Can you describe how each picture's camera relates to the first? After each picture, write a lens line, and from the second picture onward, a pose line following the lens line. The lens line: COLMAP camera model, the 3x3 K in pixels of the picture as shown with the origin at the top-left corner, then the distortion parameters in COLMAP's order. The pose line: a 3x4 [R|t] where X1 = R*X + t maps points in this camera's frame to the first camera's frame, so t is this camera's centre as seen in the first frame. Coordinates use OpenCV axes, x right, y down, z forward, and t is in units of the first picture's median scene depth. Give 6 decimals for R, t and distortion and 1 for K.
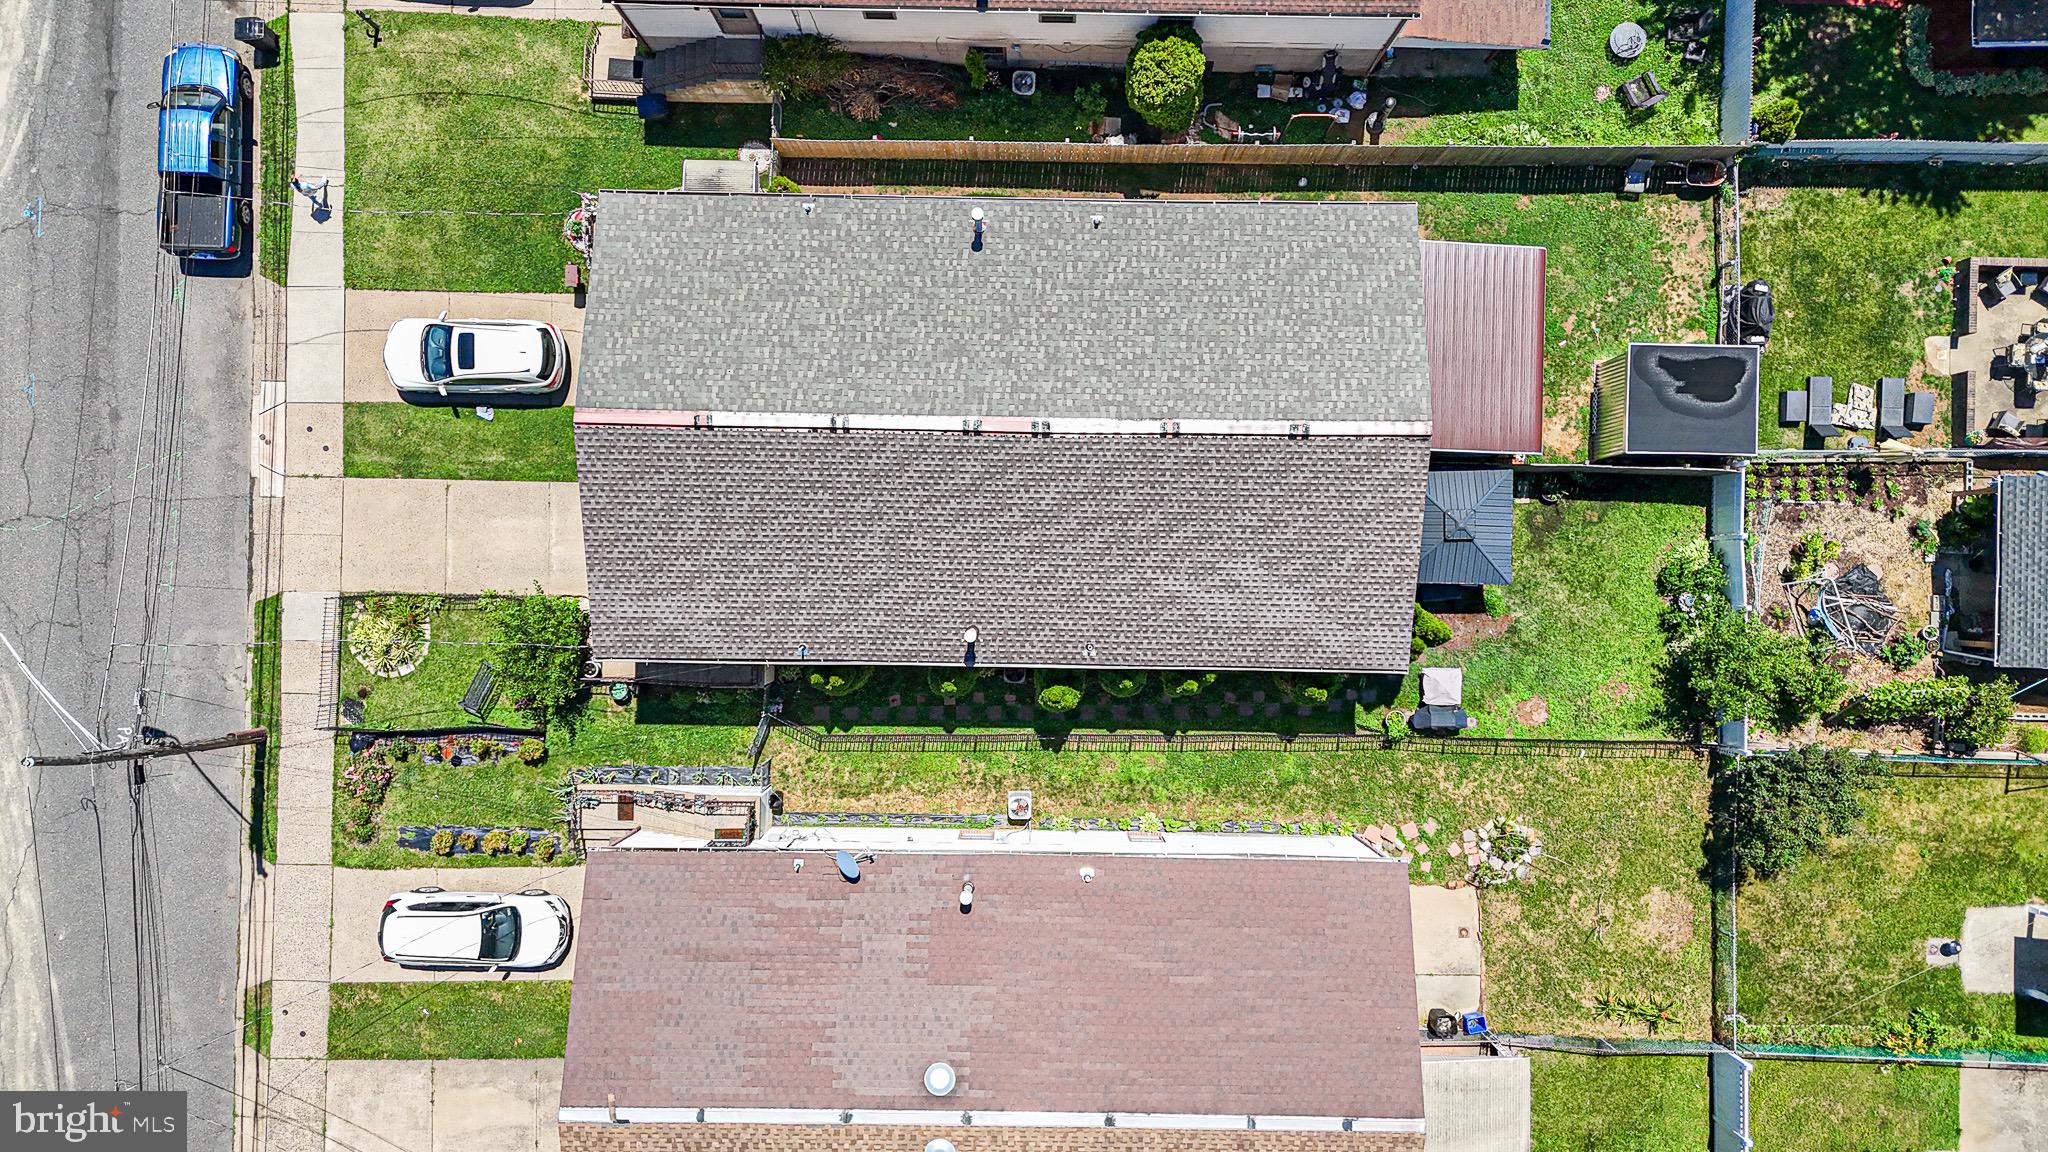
lens RADIAL K [[1494.2, 0, 1024.0], [0, 1494.2, 577.0], [0, 0, 1]] dist [0.051532, -0.038580]
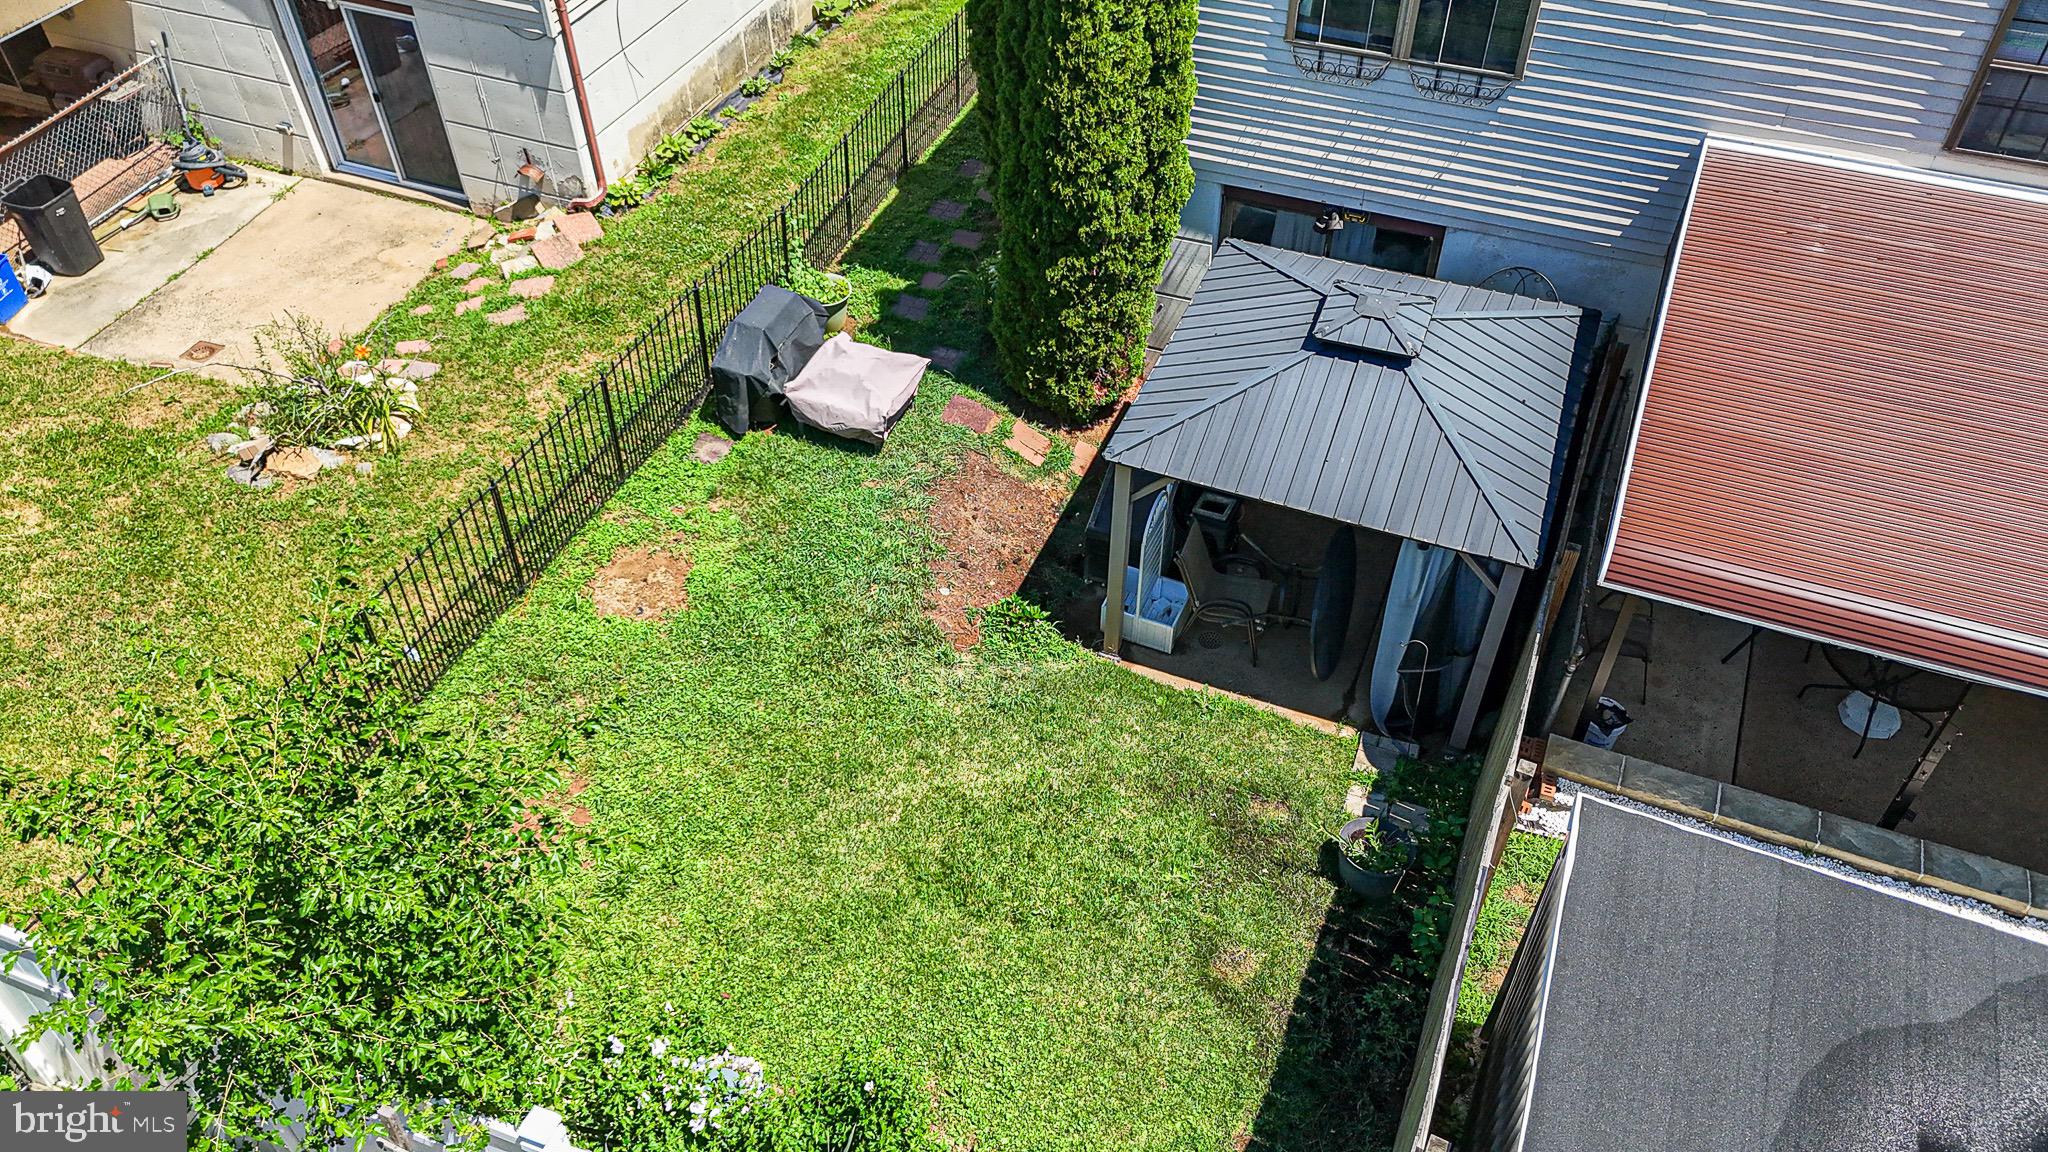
lens RADIAL K [[1494.2, 0, 1040.9], [0, 1494.2, 560.9], [0, 0, 1]] dist [0.051532, -0.038580]
pose [[-0.345533, 0.646479, -0.680199, 0.507225], [-0.938358, -0.245408, 0.243432, -0.052952], [-0.009553, 0.722384, 0.691426, 0.793683]]
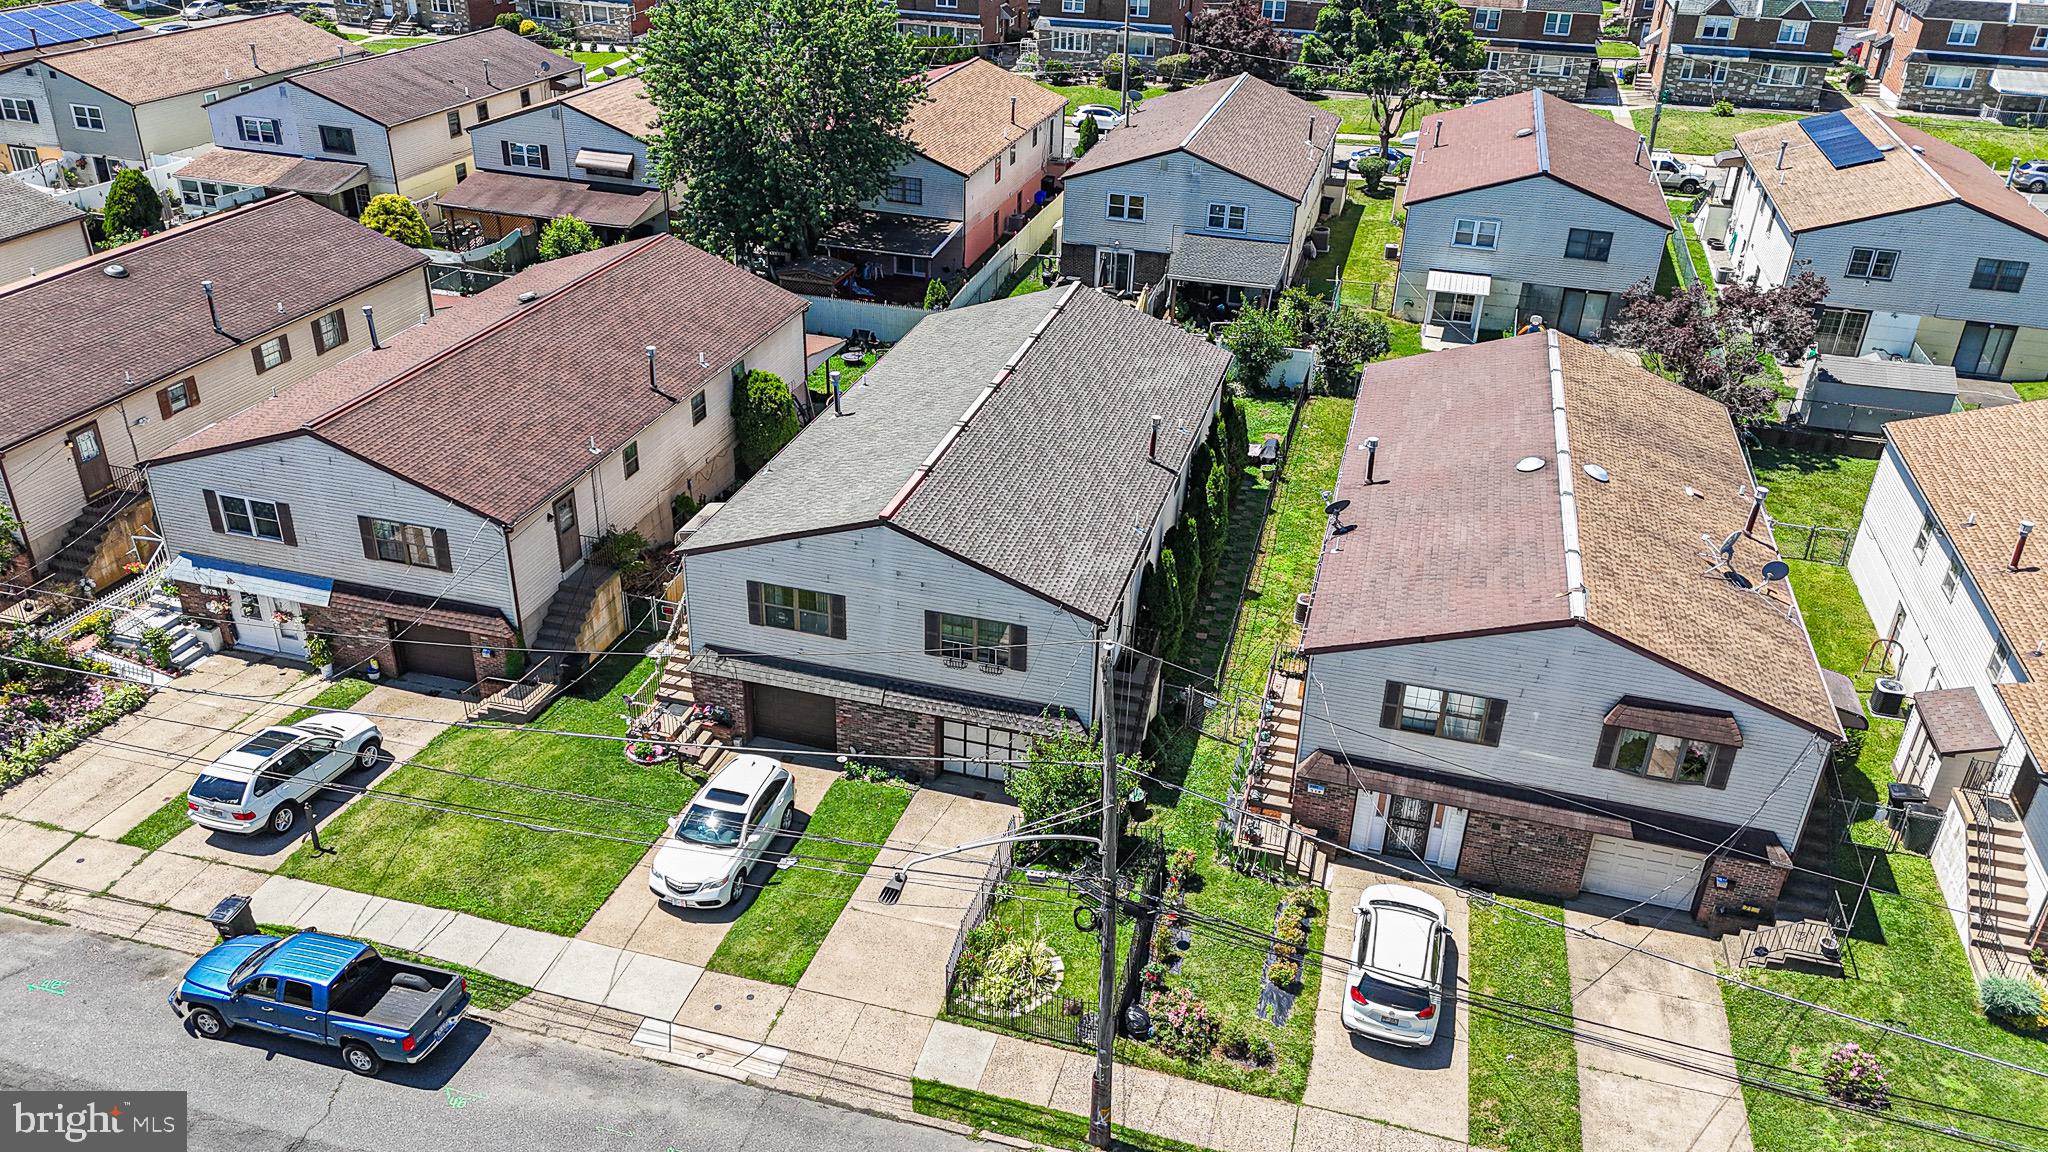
lens RADIAL K [[1494.2, 0, 1027.2], [0, 1494.2, 581.0], [0, 0, 1]] dist [0.051532, -0.038580]
pose [[0.251545, -0.457404, 0.852940, -0.983870], [0.967383, 0.146060, -0.206969, 0.177607], [-0.029912, 0.877182, 0.479226, 0.449199]]
